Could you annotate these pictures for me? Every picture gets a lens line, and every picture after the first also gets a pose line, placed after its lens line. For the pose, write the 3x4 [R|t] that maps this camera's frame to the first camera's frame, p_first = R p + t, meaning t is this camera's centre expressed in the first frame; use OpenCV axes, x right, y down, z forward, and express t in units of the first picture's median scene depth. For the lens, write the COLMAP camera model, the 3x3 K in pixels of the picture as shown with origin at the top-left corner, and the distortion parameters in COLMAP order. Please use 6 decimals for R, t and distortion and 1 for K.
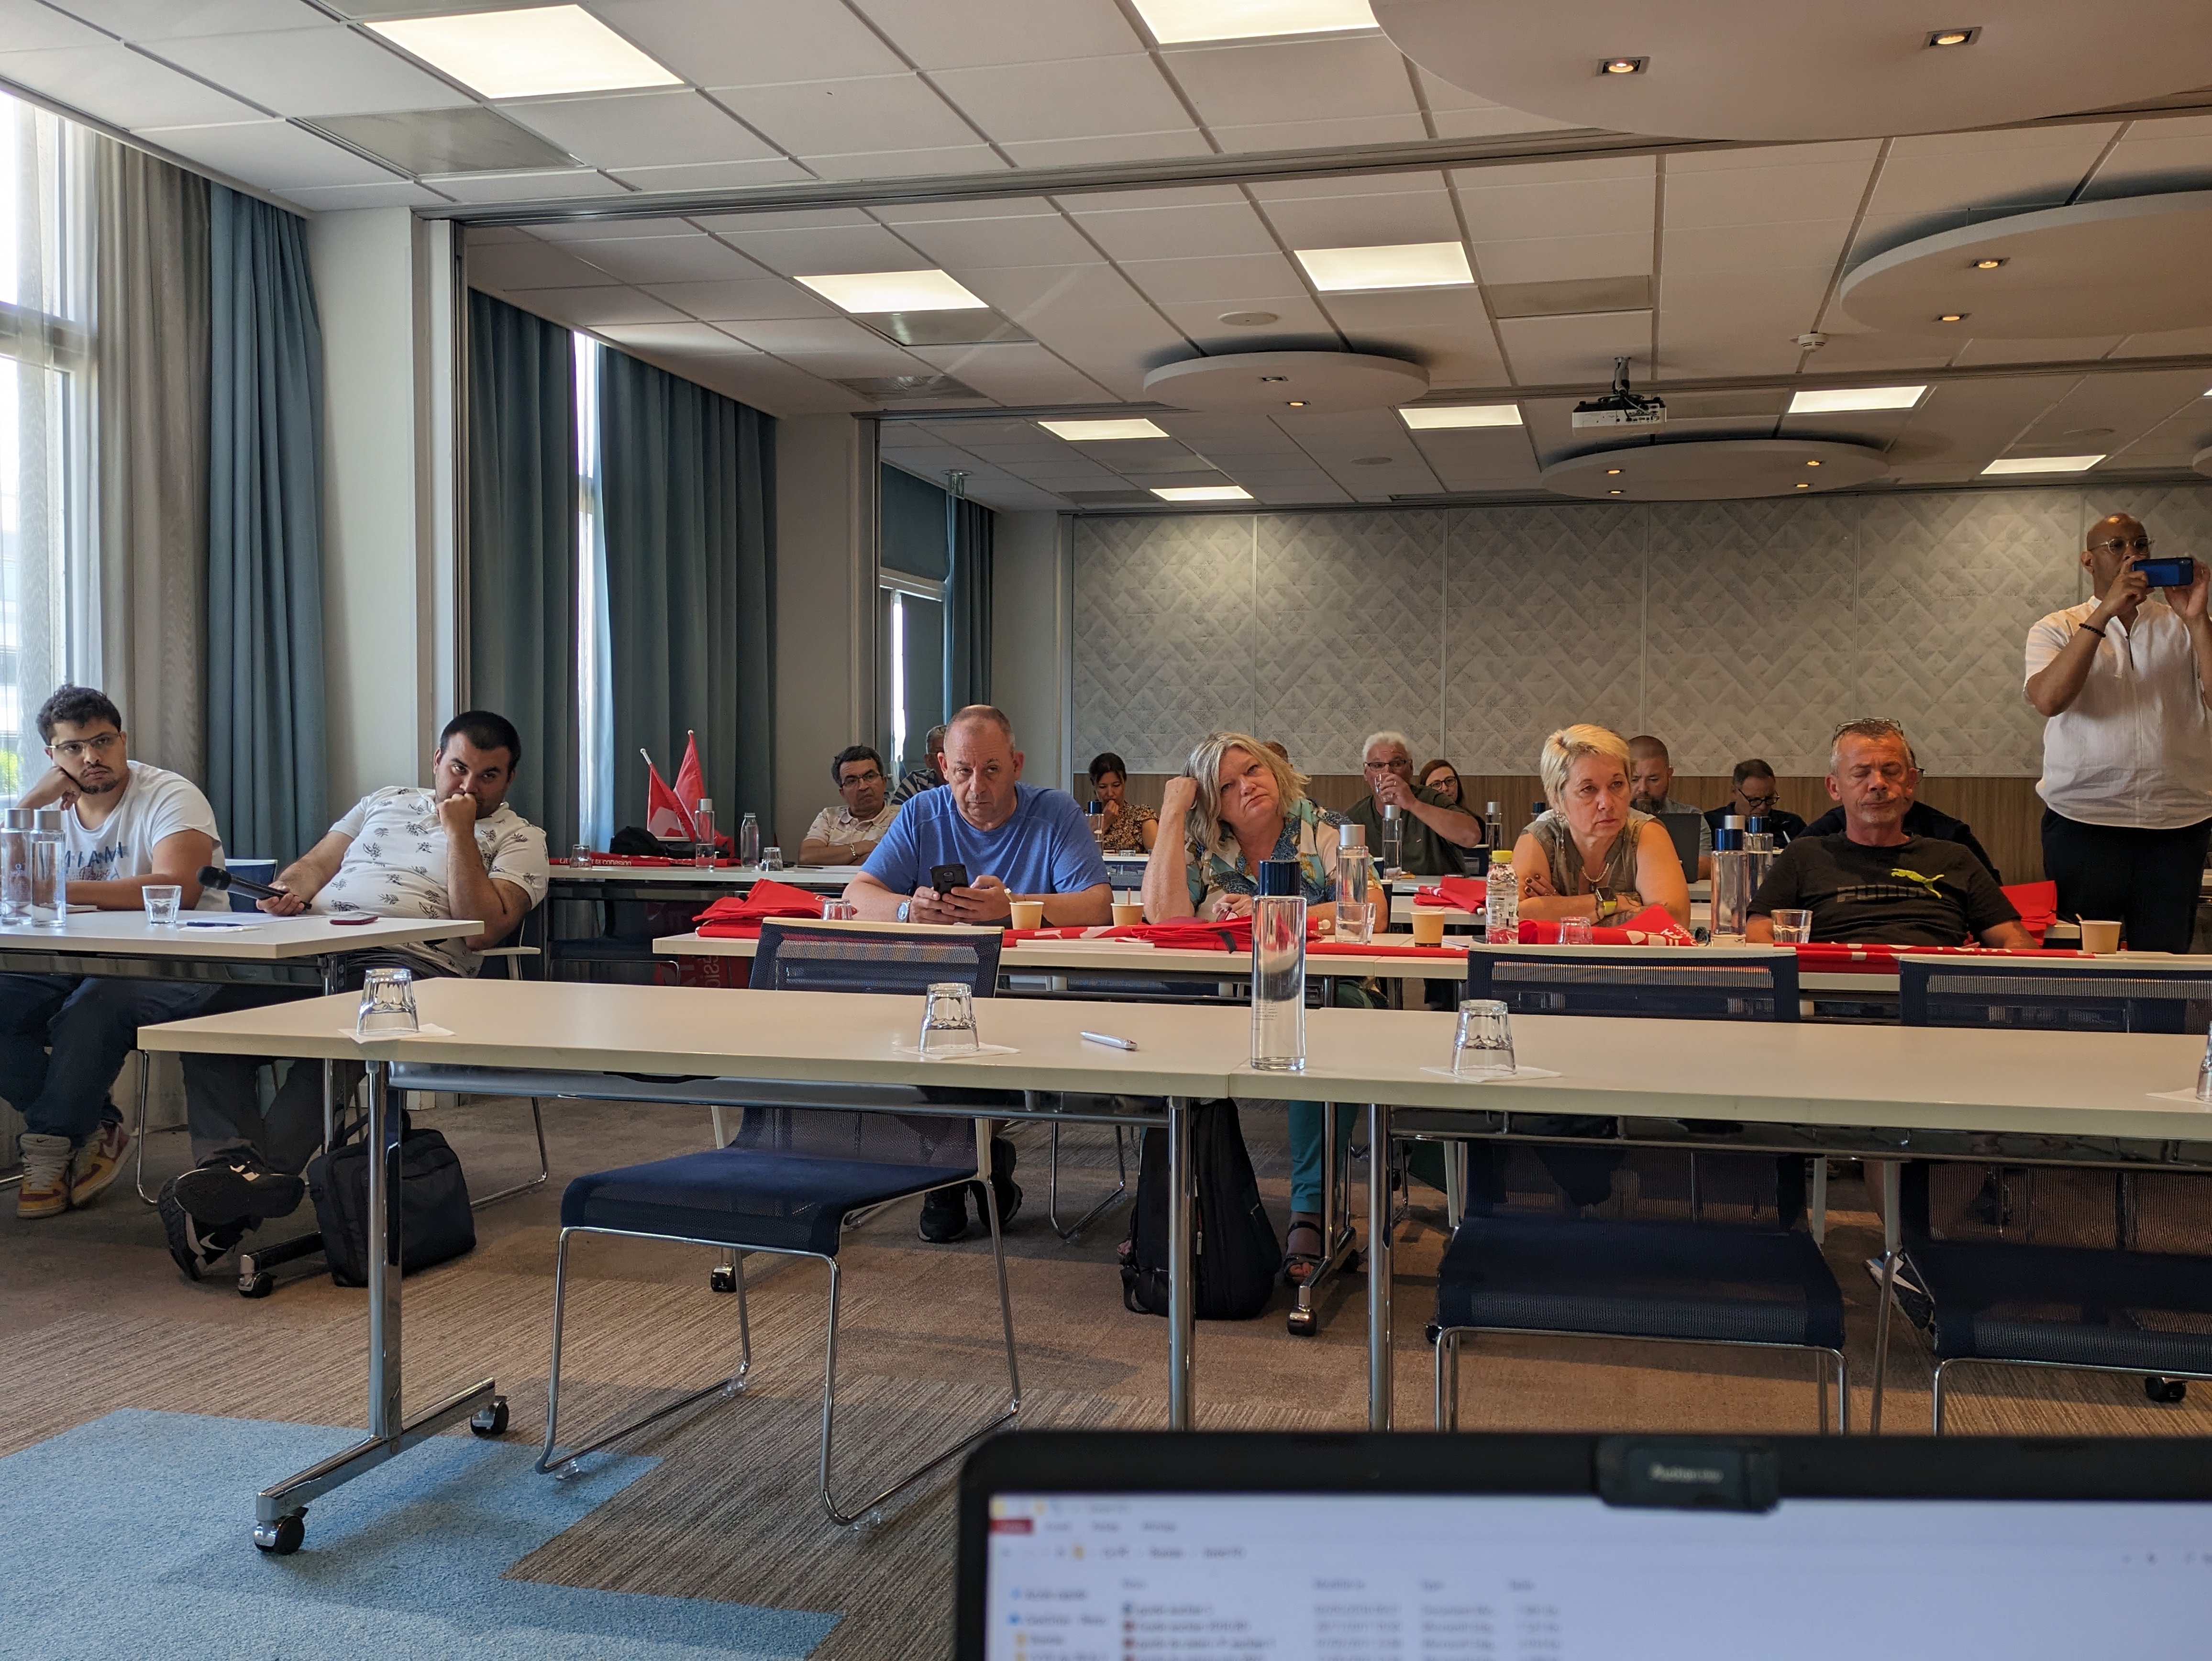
lens RADIAL K [[2041.6, 0, 1110.0], [0, 2041.6, 814.9], [0, 0, 1]] dist [0.030227, 0.000000]
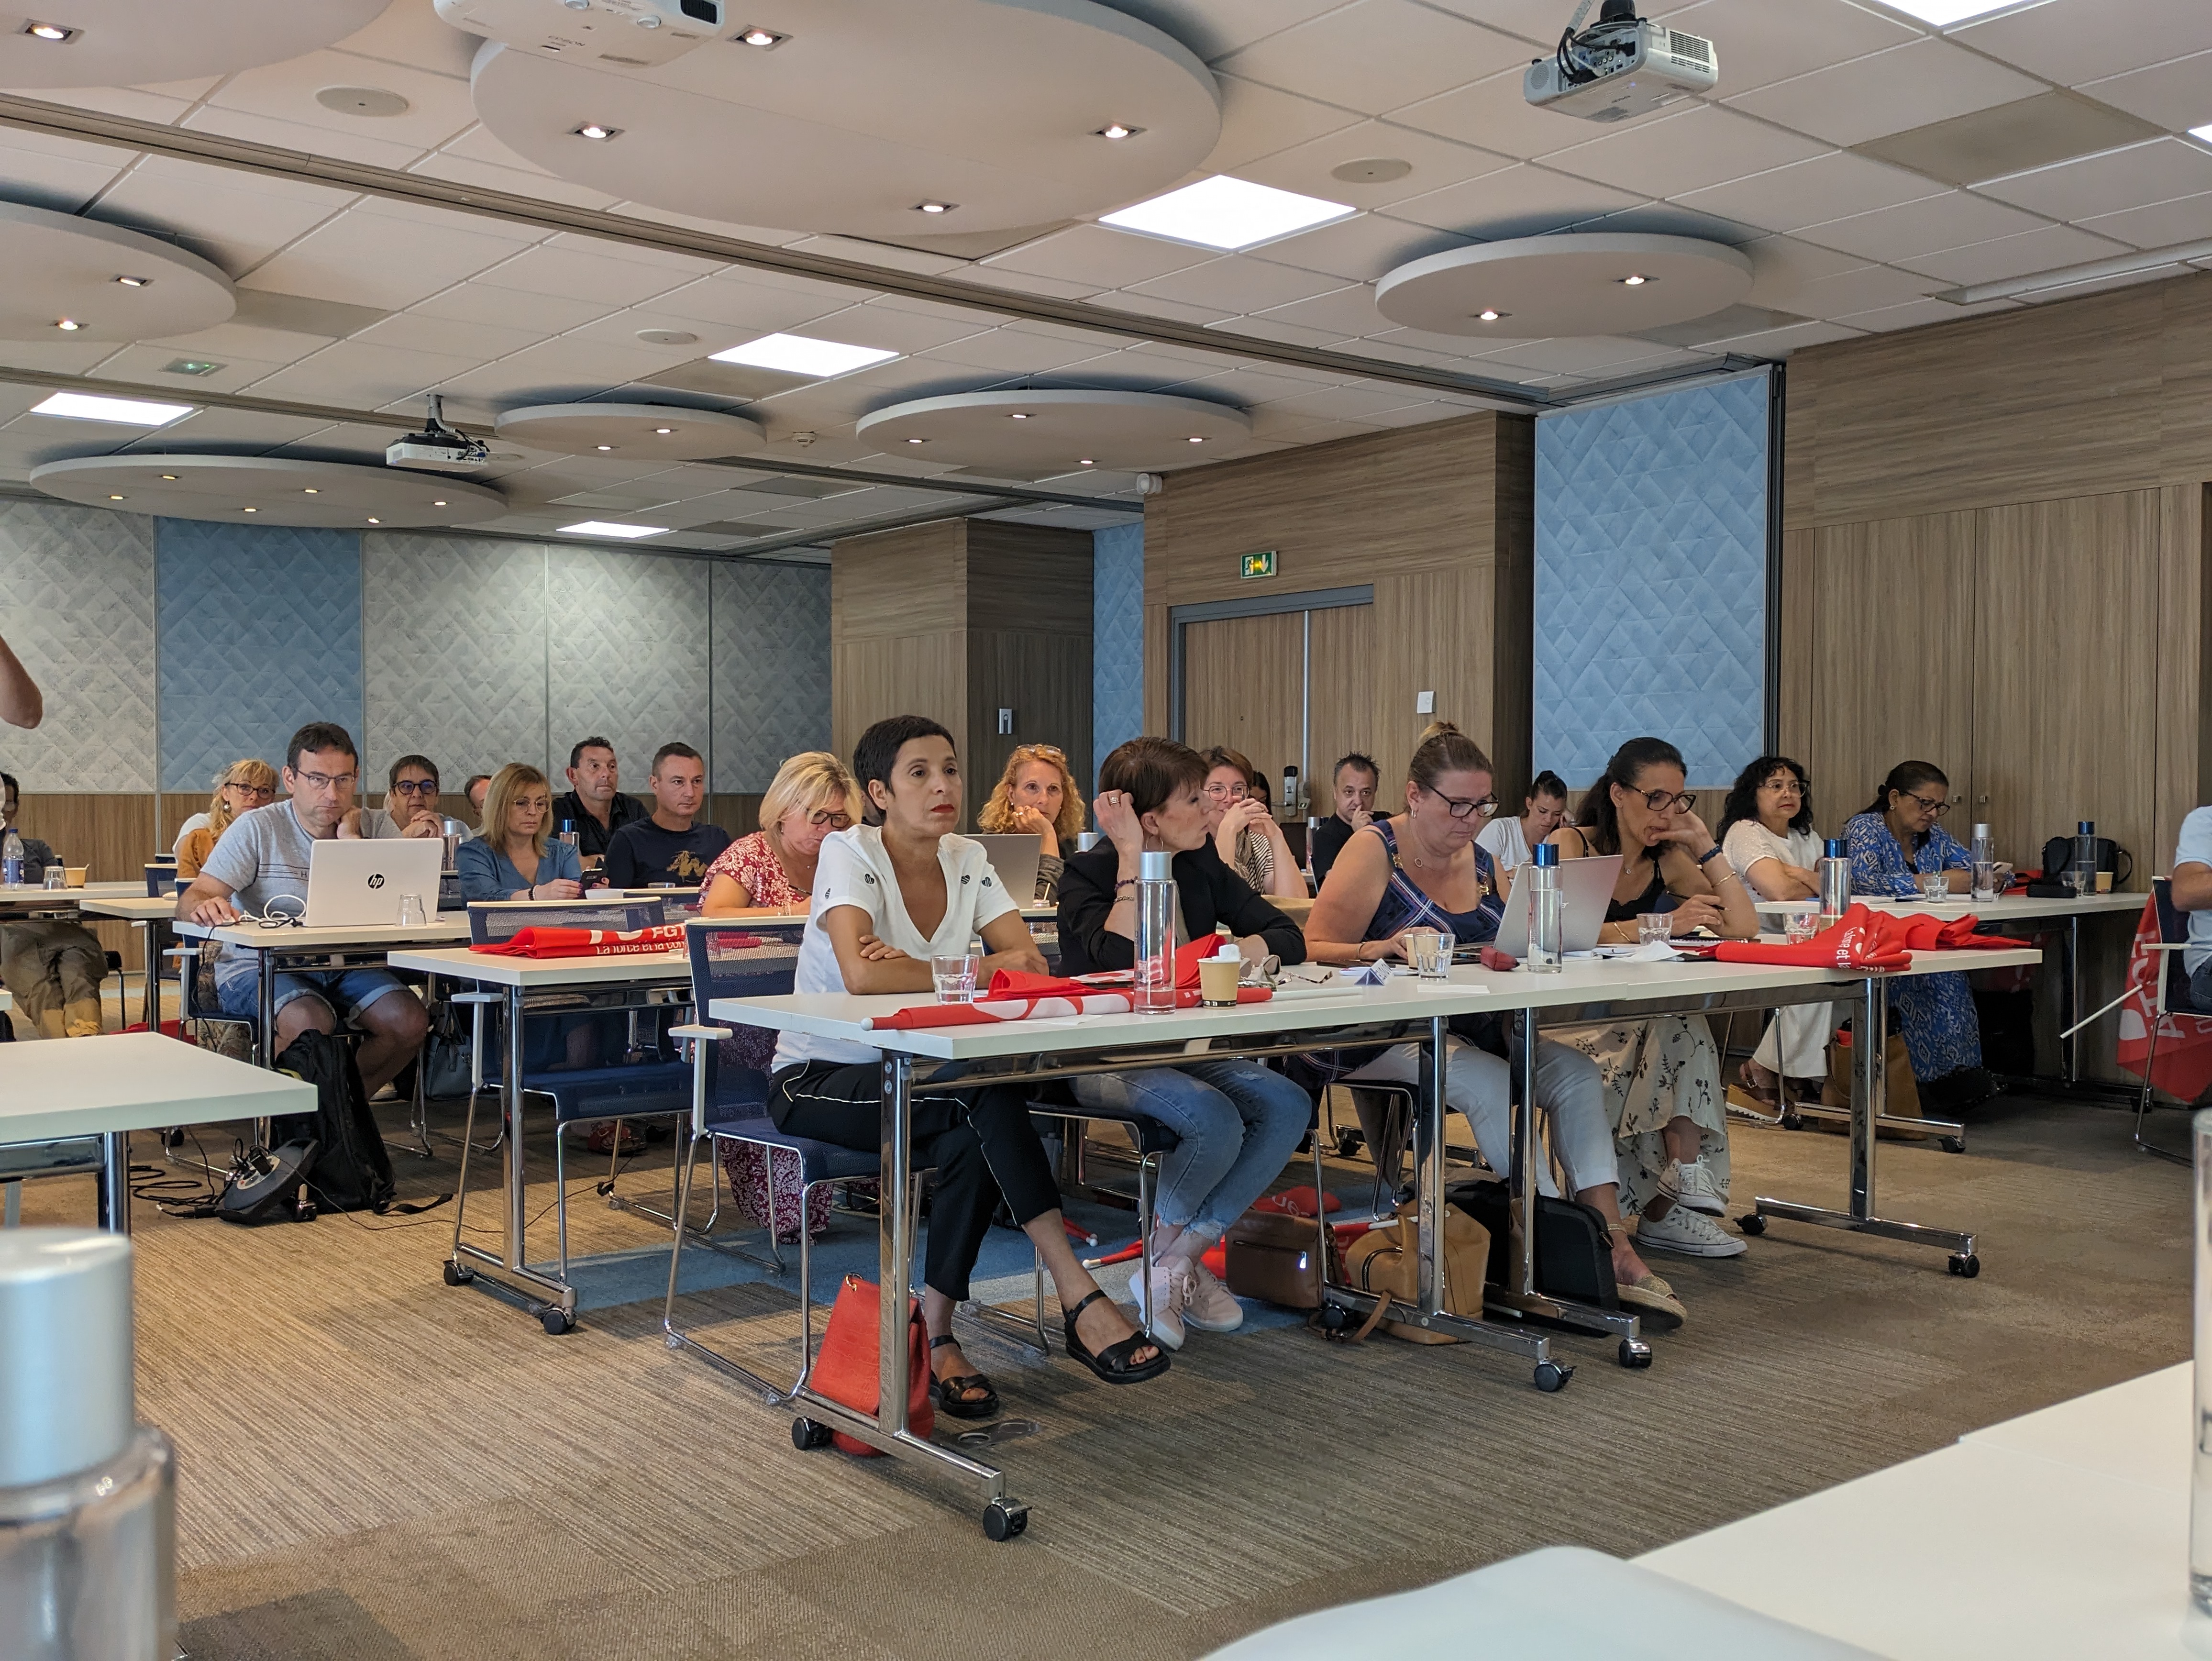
lens RADIAL K [[2041.6, 0, 1108.1], [0, 2041.6, 833.9], [0, 0, 1]] dist [0.030227, 0.000000]
pose [[0.596373, -0.013357, 0.802596, -0.400472], [0.012853, 0.999892, 0.007090, -0.001536], [-0.802604, 0.006087, 0.596481, 0.098003]]
